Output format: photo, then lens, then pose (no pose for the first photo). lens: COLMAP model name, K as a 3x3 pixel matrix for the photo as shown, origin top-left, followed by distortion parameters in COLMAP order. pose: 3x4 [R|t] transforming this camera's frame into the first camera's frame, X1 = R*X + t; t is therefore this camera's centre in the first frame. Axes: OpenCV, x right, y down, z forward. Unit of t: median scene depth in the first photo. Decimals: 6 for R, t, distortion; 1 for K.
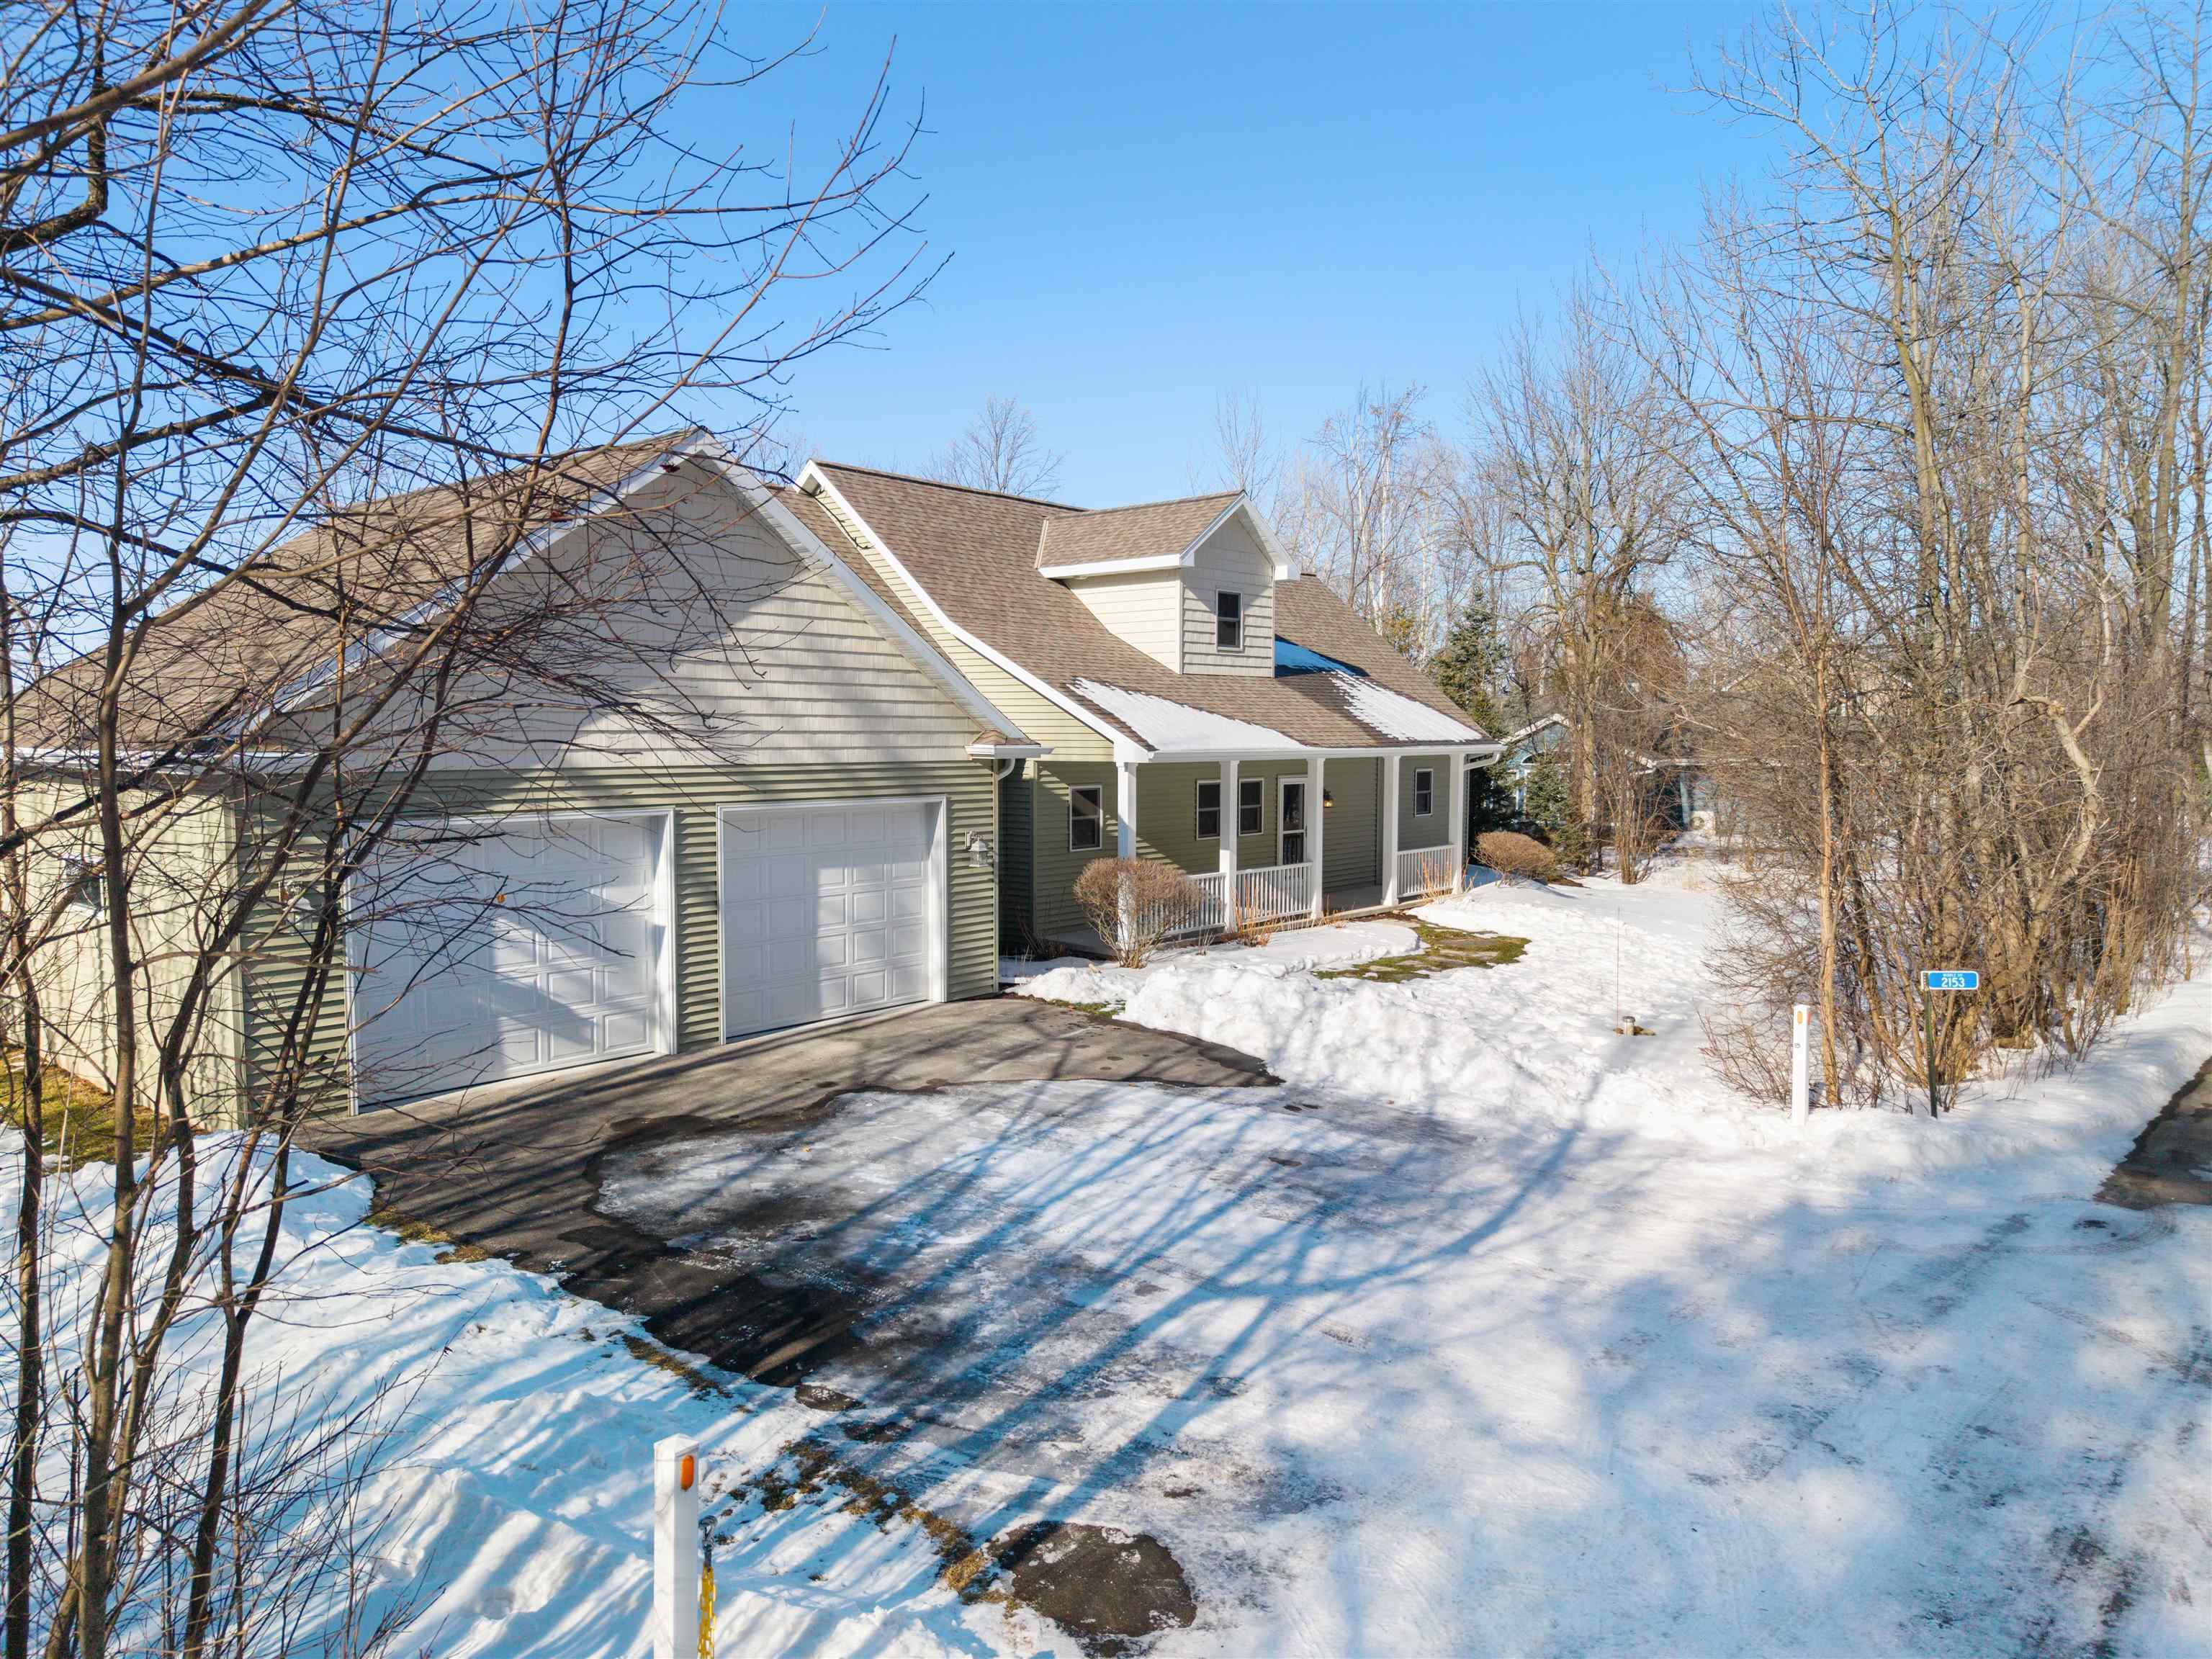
lens RADIAL K [[1578.9, 0, 1106.0], [0, 1578.9, 829.5], [0, 0, 1]] dist [0.000988, -0.000559]
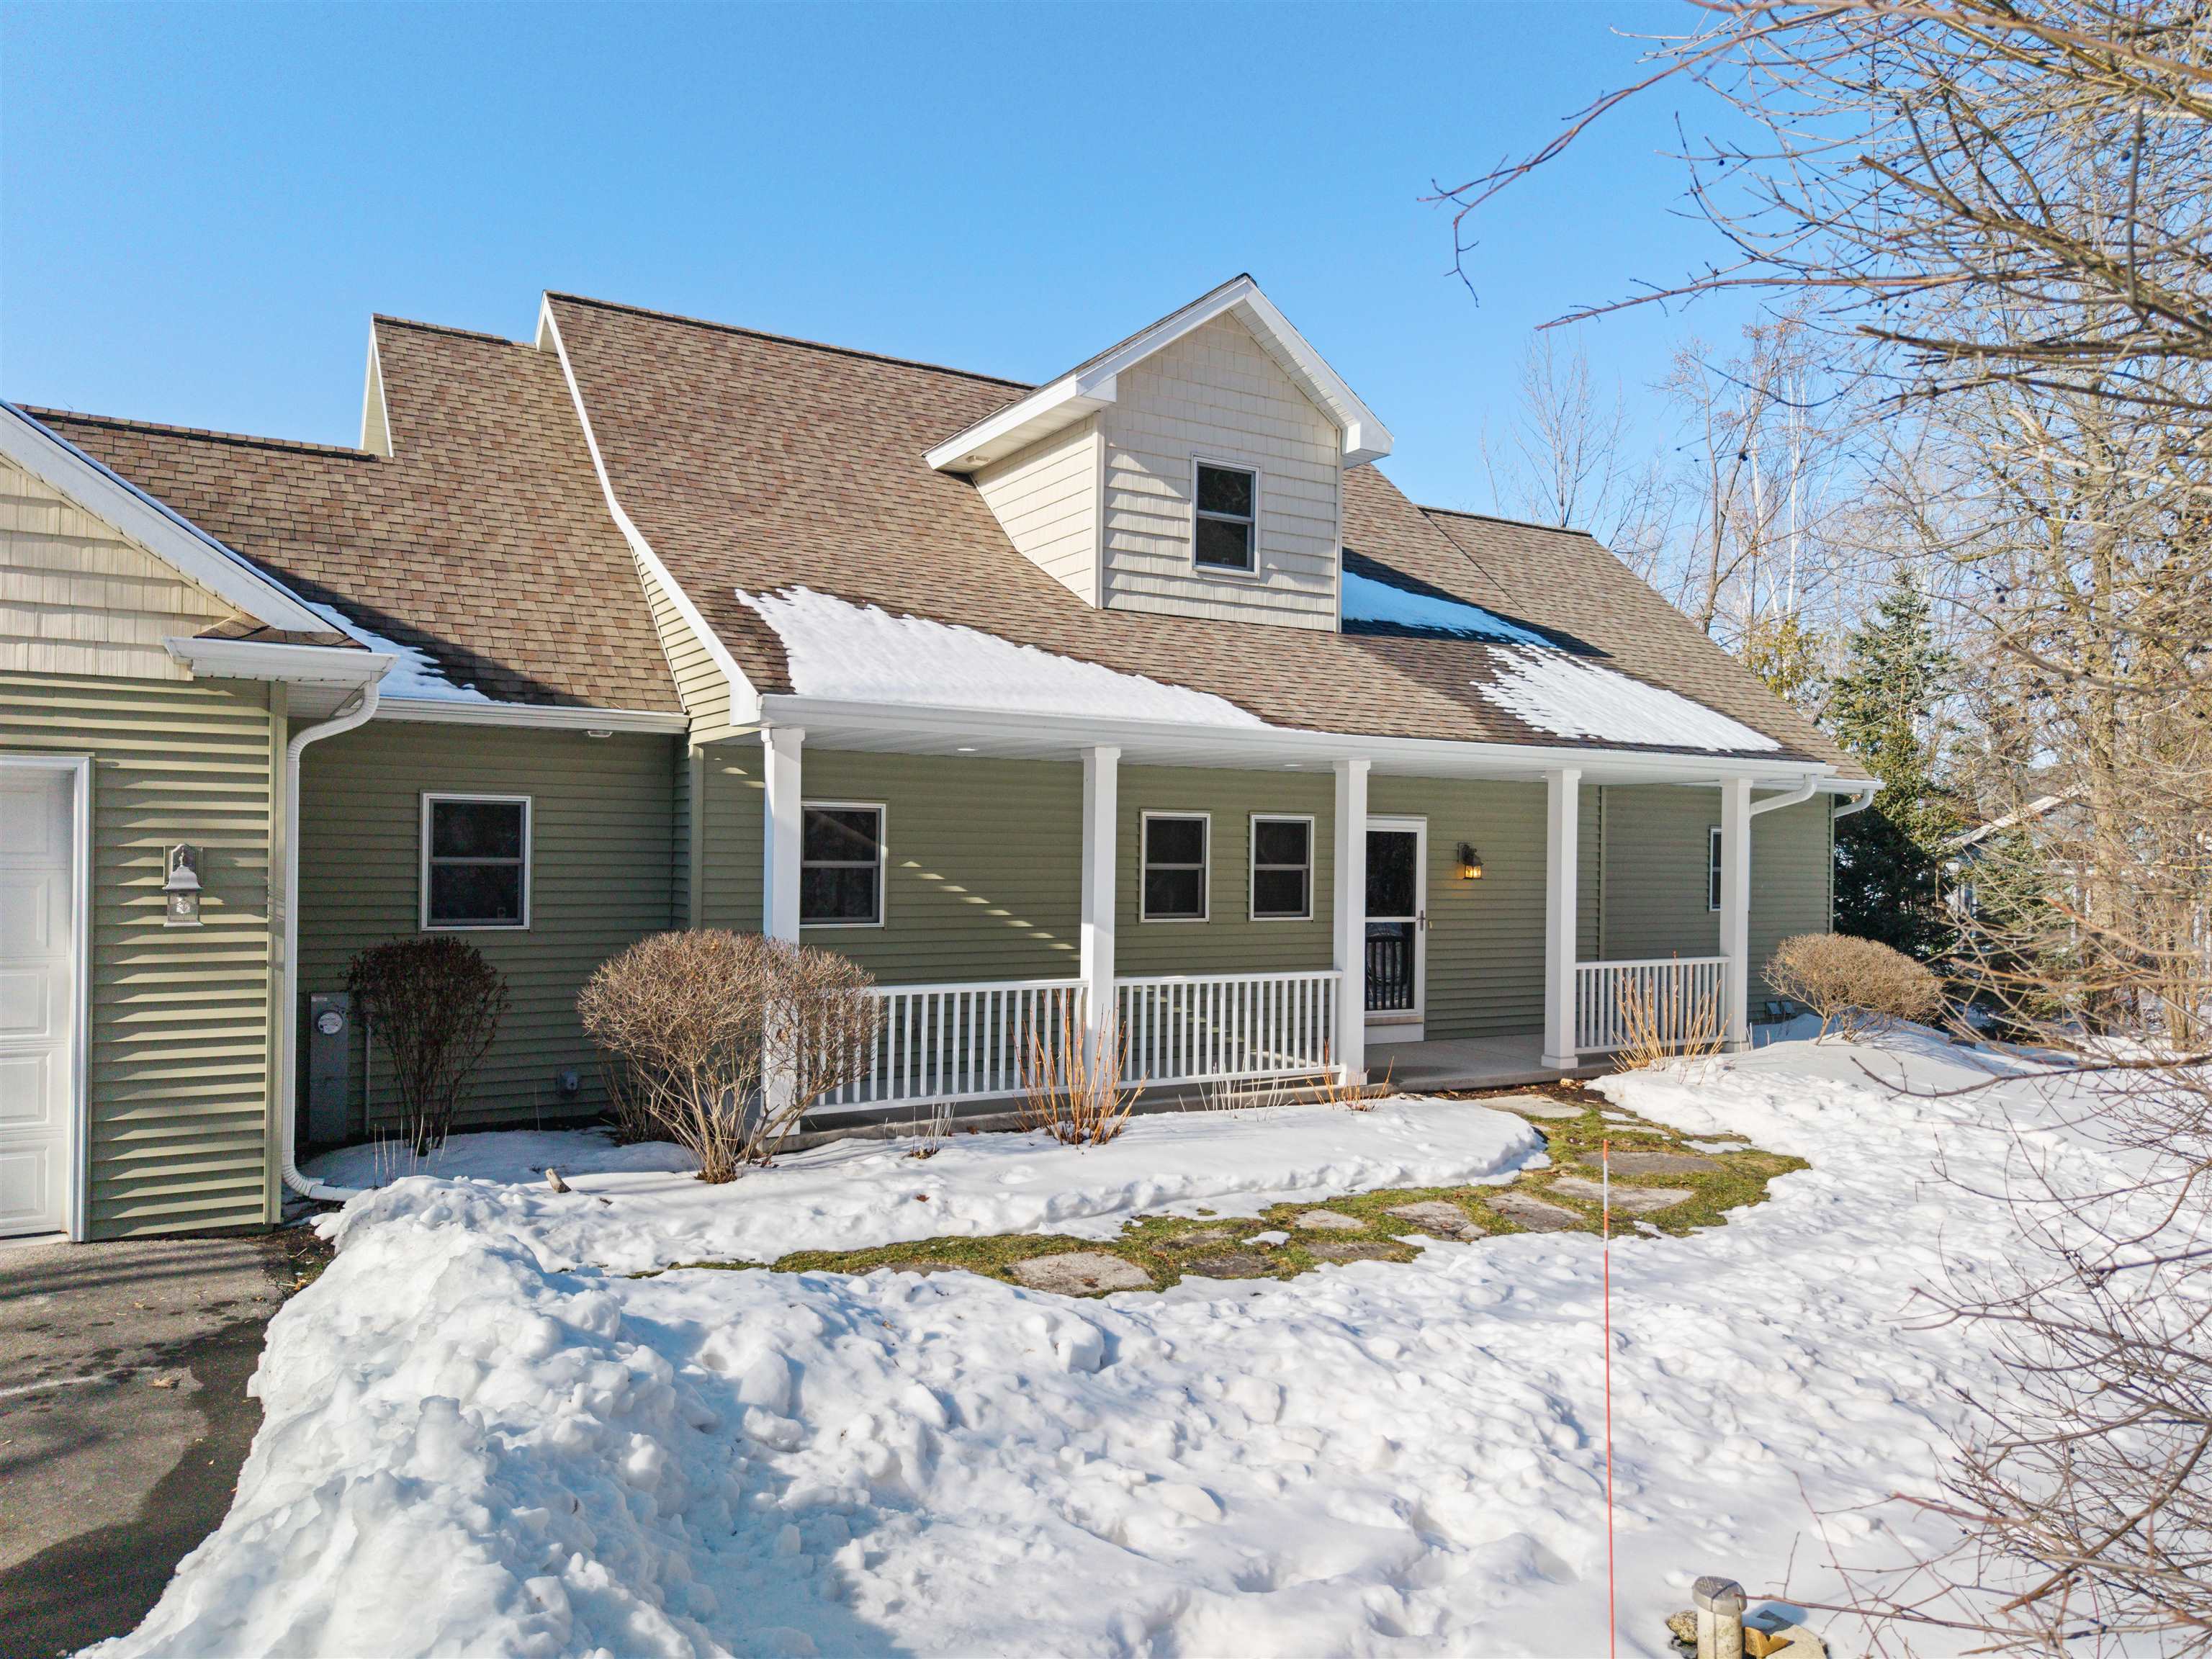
lens RADIAL K [[1578.9, 0, 1106.0], [0, 1578.9, 829.5], [0, 0, 1]] dist [0.000988, -0.000559]
pose [[0.947028, 0.008270, -0.321045, 0.213276], [-0.034157, 0.996592, -0.075084, 0.015297], [0.319330, 0.082073, 0.944083, 0.486096]]
